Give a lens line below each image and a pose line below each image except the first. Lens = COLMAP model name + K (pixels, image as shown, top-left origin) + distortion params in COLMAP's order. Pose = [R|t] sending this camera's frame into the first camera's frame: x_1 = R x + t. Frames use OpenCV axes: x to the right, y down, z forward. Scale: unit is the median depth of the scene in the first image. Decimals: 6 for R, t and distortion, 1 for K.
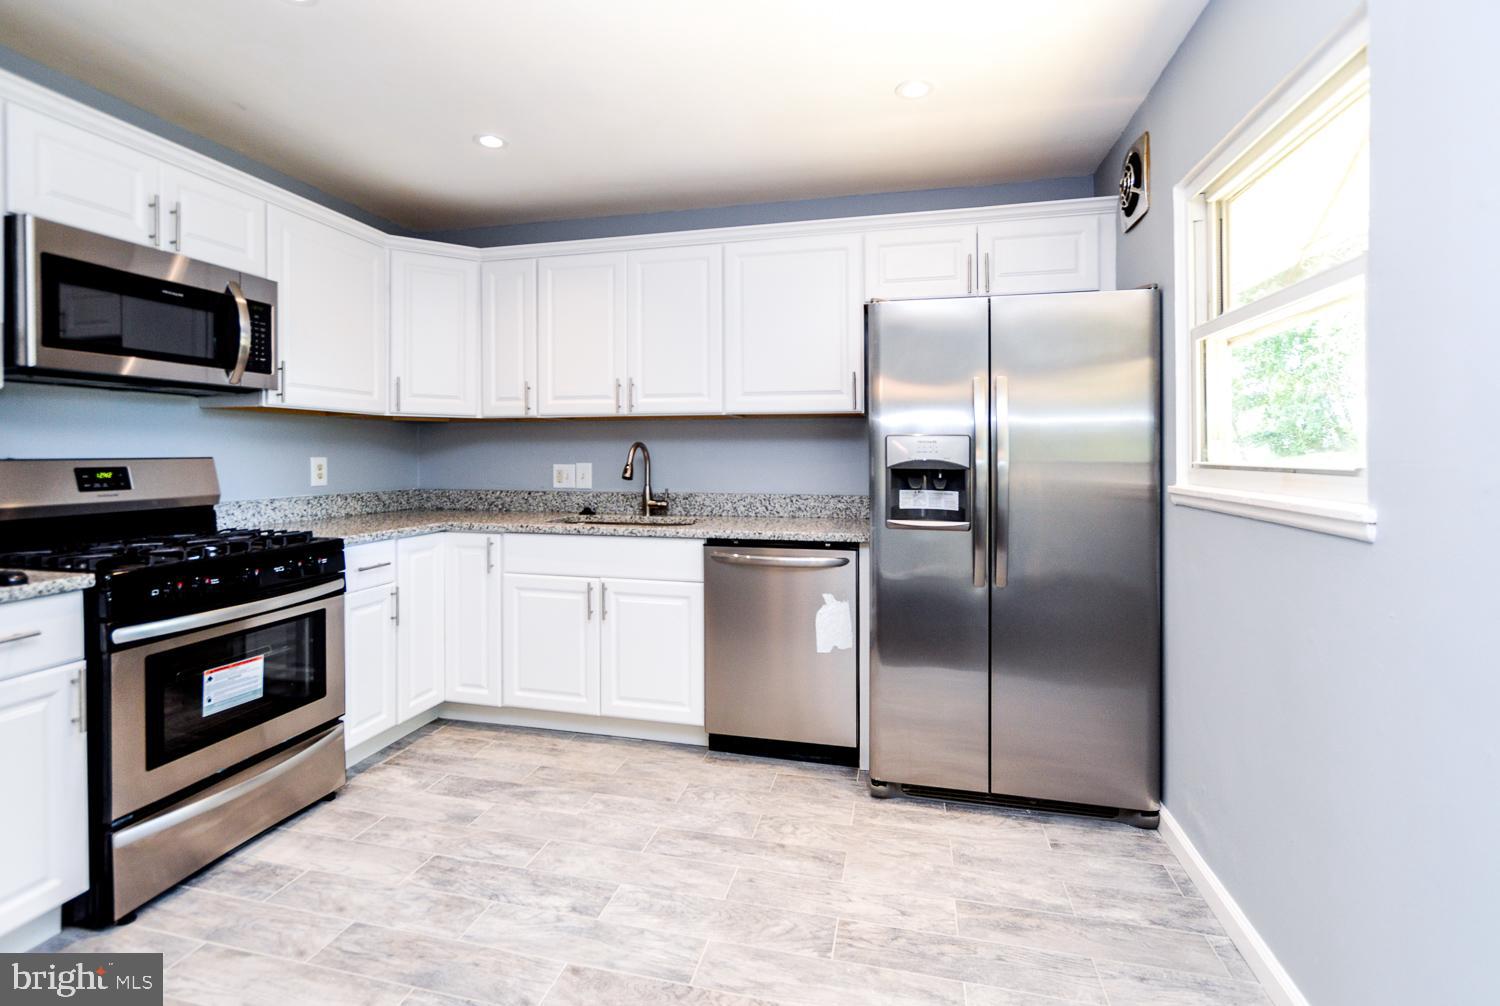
lens RADIAL K [[671.1, 0, 751.3], [0, 671.1, 458.9], [0, 0, 1]] dist [-0.000821, -0.000083]
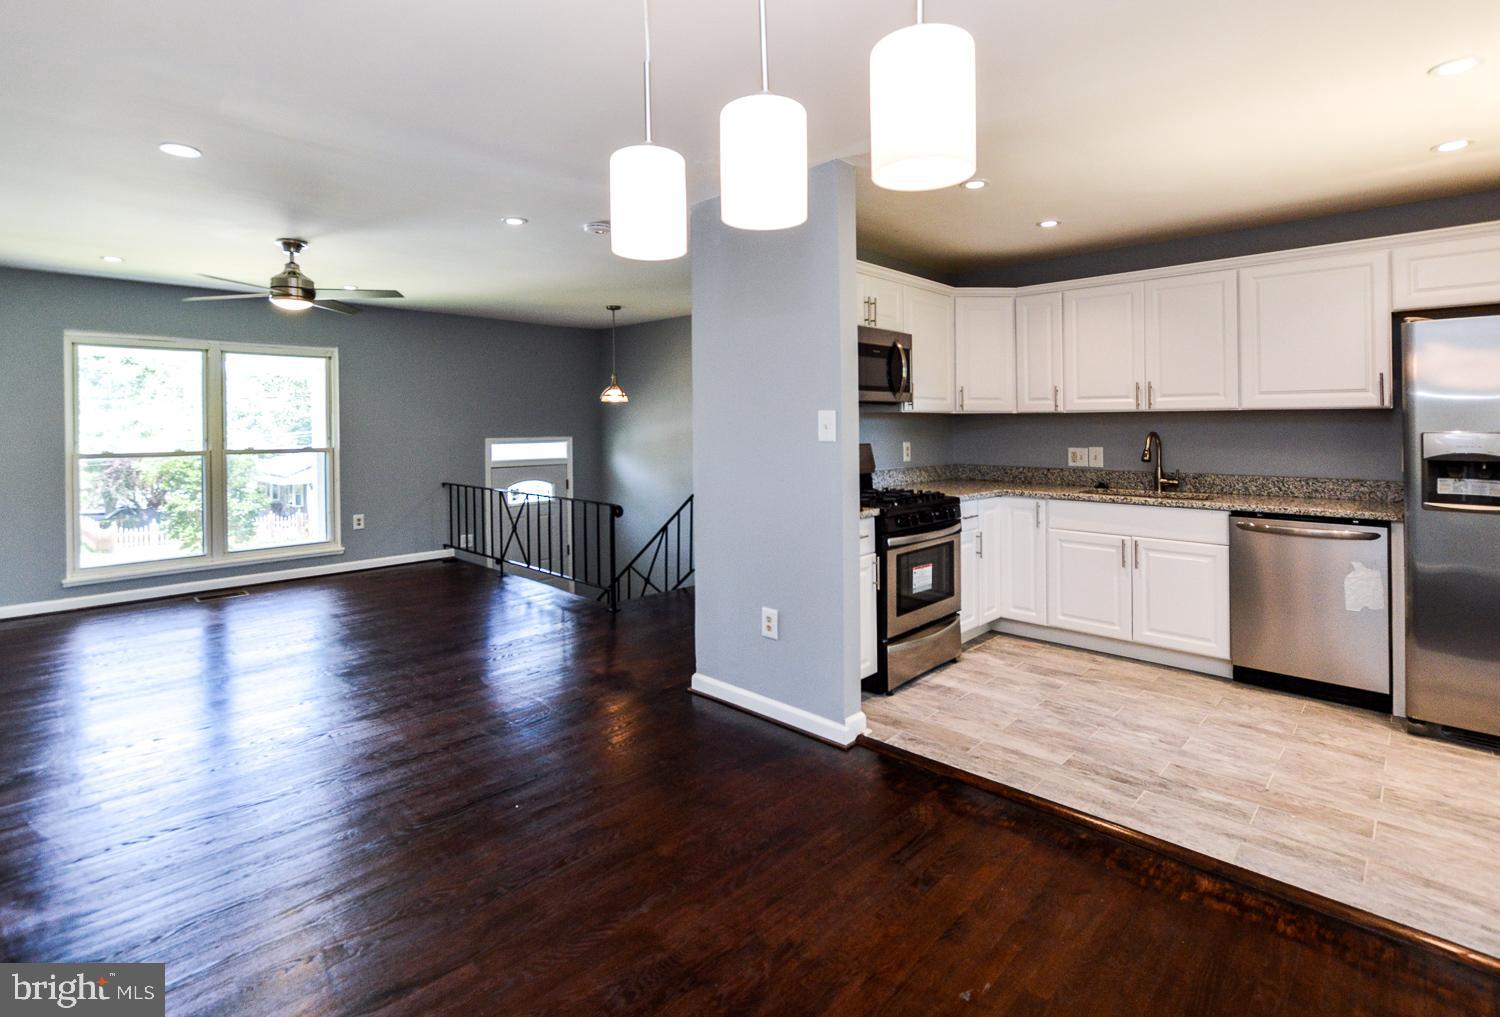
lens RADIAL K [[726.0, 0, 744.9], [0, 726.0, 422.8], [0, 0, 1]] dist [-0.000371, -0.000259]
pose [[0.862499, -0.005893, -0.506024, -0.171814], [0.002917, 0.999973, -0.006673, -0.042403], [0.506050, 0.004279, 0.862493, -0.673508]]
